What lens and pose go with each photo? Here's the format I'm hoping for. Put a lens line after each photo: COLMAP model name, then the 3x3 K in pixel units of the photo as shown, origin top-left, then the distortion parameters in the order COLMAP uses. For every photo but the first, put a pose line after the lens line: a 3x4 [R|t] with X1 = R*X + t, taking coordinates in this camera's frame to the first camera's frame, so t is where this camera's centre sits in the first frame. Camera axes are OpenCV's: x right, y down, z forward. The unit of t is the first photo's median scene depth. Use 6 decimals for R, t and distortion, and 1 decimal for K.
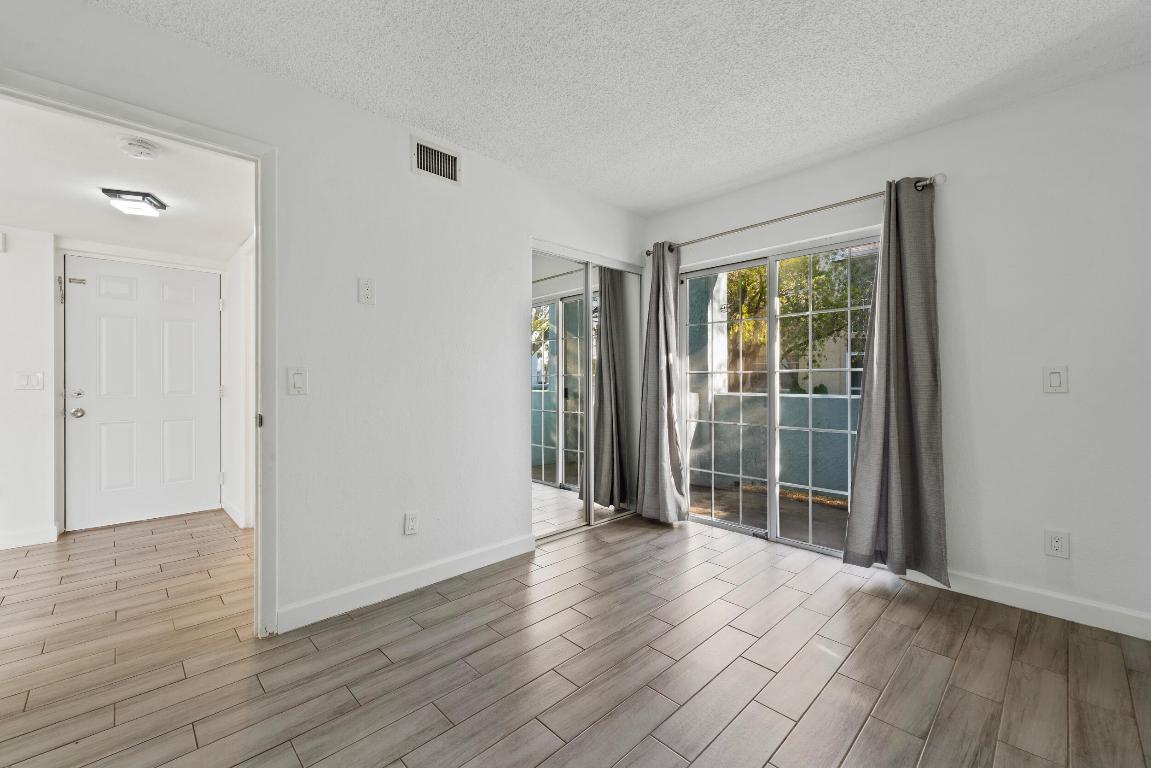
lens RADIAL K [[464.2, 0, 572.8], [0, 464.2, 370.7], [0, 0, 1]] dist [-0.000259, 0.000013]
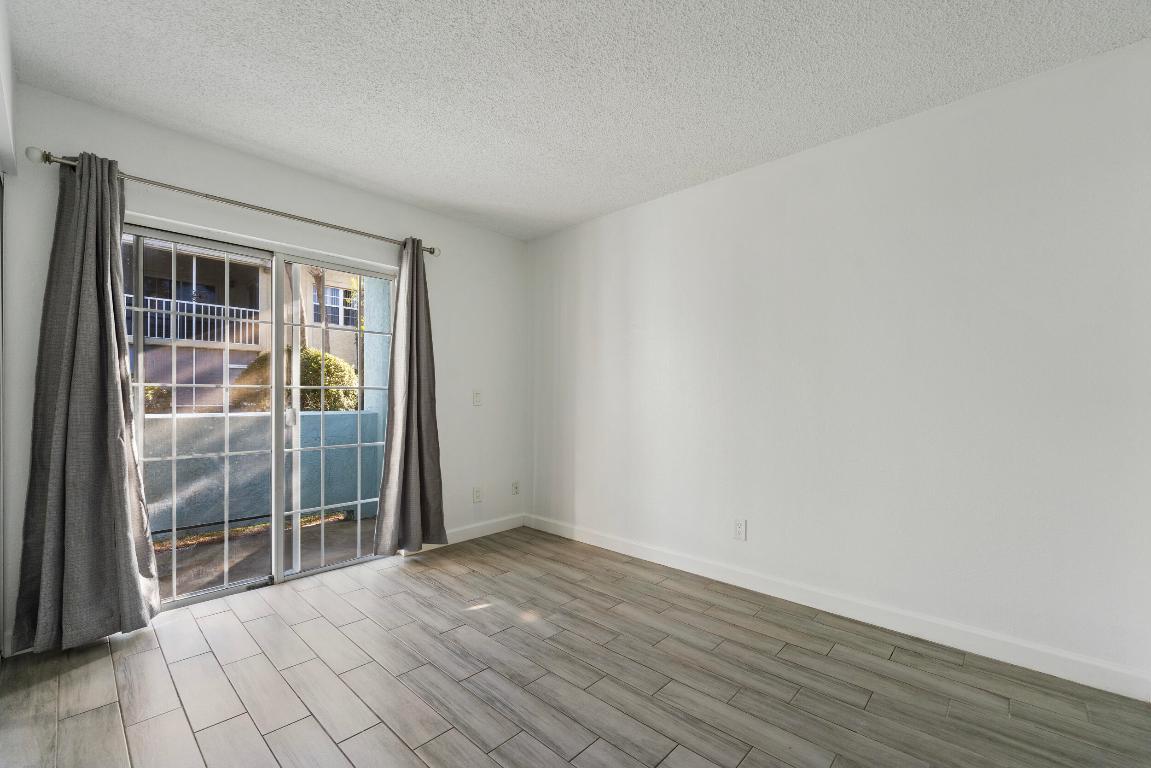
lens RADIAL K [[479.8, 0, 575.5], [0, 479.8, 384.0], [0, 0, 1]] dist [-0.000503, -0.000049]
pose [[-0.062578, 0.033164, 0.997489, -0.598349], [-0.027499, 0.999011, -0.034940, 0.014262], [-0.997661, -0.029616, -0.061604, 0.604143]]
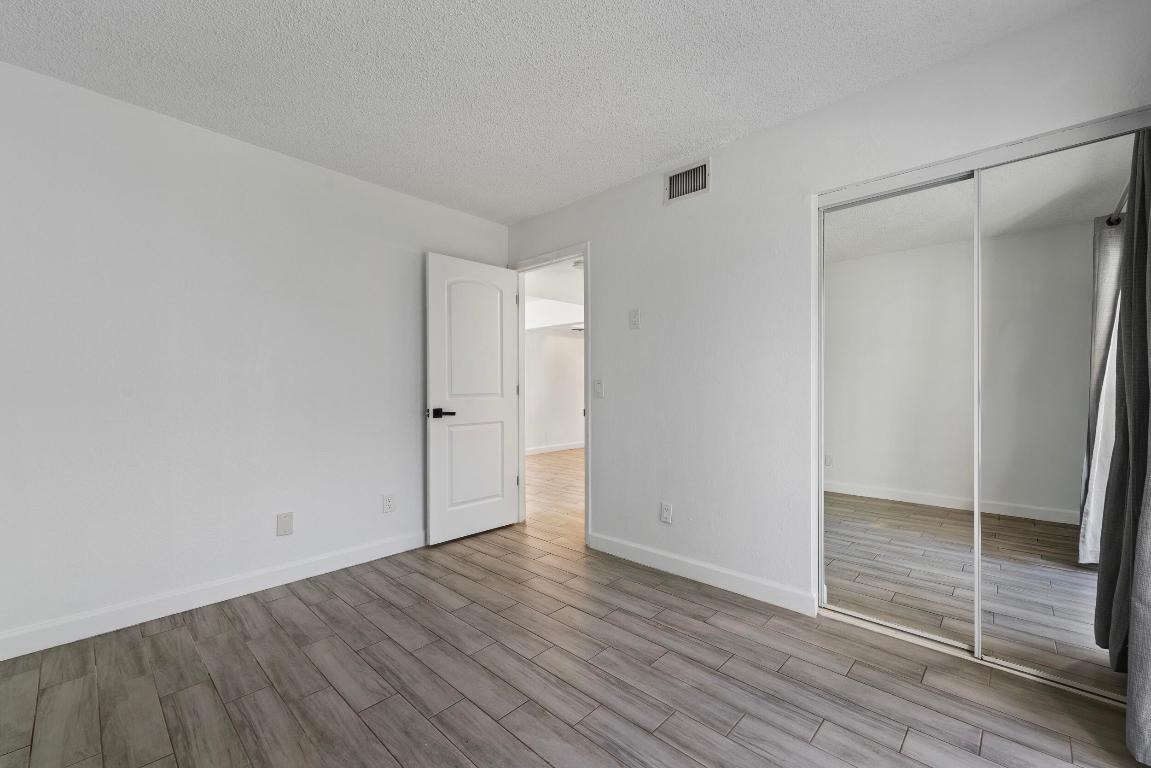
lens RADIAL K [[462.0, 0, 575.5], [0, 462.0, 384.0], [0, 0, 1]] dist [-0.000432, -0.000039]
pose [[0.059104, -0.003435, -0.998246, 0.716730], [0.020391, 0.999790, -0.002233, 0.006818], [0.998044, -0.020223, 0.059161, 0.656619]]
